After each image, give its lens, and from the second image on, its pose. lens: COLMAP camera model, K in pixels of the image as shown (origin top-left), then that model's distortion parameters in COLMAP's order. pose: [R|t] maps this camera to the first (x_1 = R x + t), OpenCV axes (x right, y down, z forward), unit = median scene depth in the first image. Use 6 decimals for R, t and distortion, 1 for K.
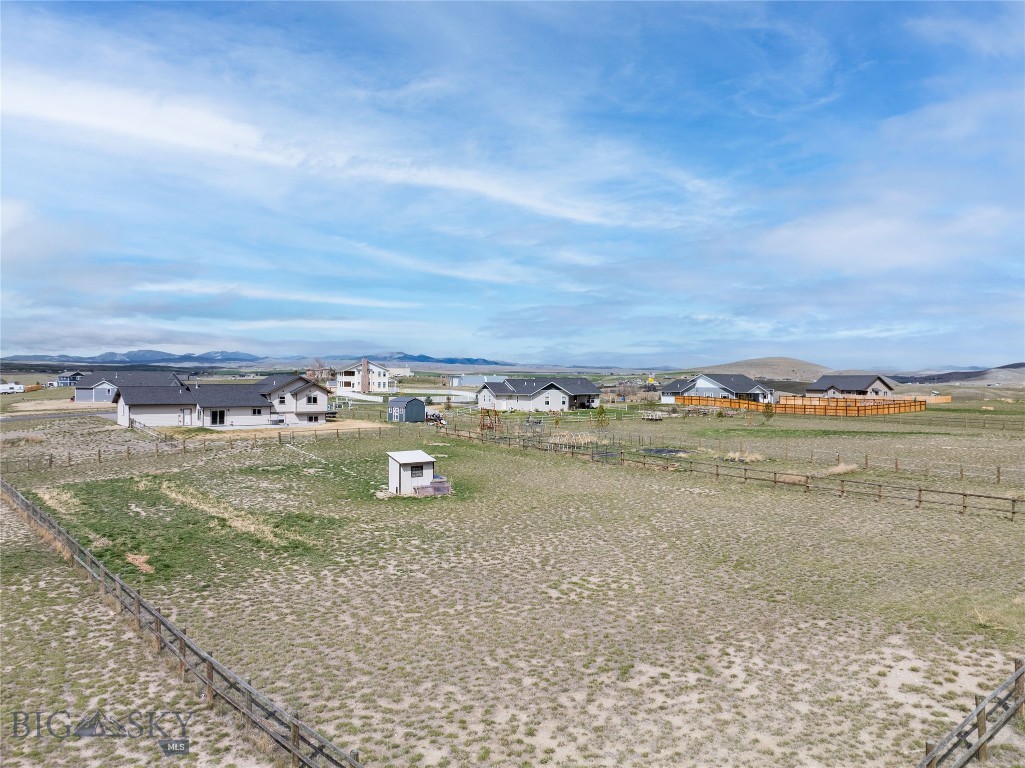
lens RADIAL K [[730.5, 0, 527.3], [0, 730.5, 382.5], [0, 0, 1]] dist [-0.041840, -0.001317]
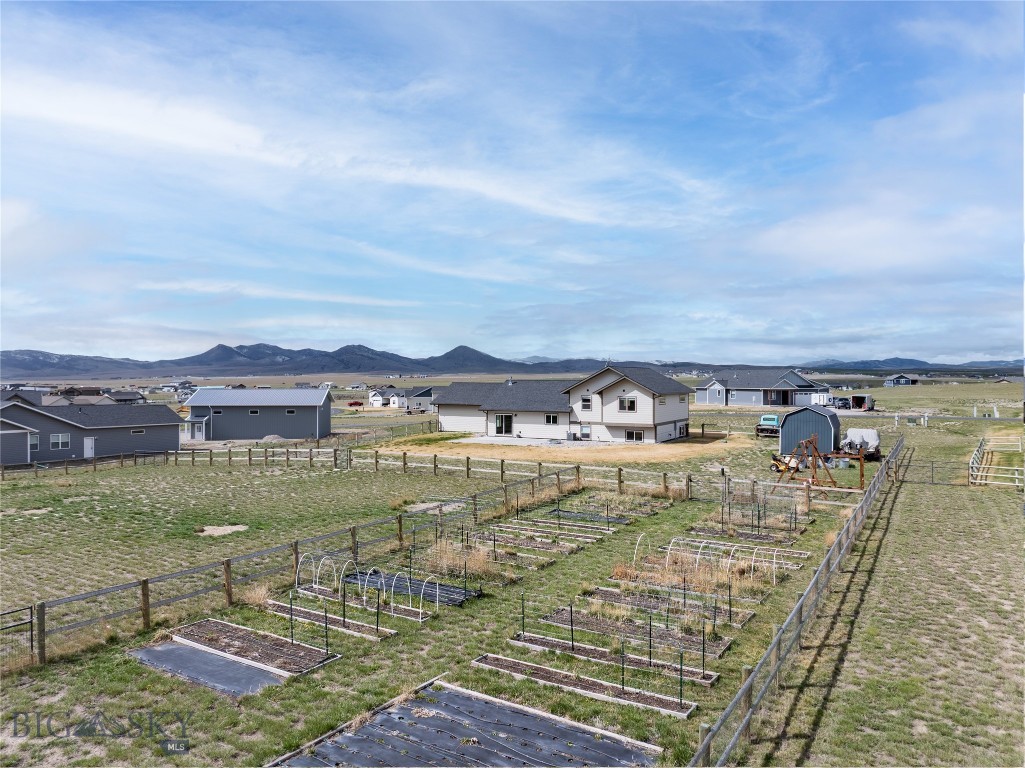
lens RADIAL K [[721.4, 0, 515.6], [0, 721.4, 383.3], [0, 0, 1]] dist [-0.041320, 0.001184]
pose [[0.365591, -0.002350, -0.930772, 0.234430], [-0.003893, 0.999984, -0.004054, 0.008509], [0.930767, 0.005106, 0.365576, 0.682503]]
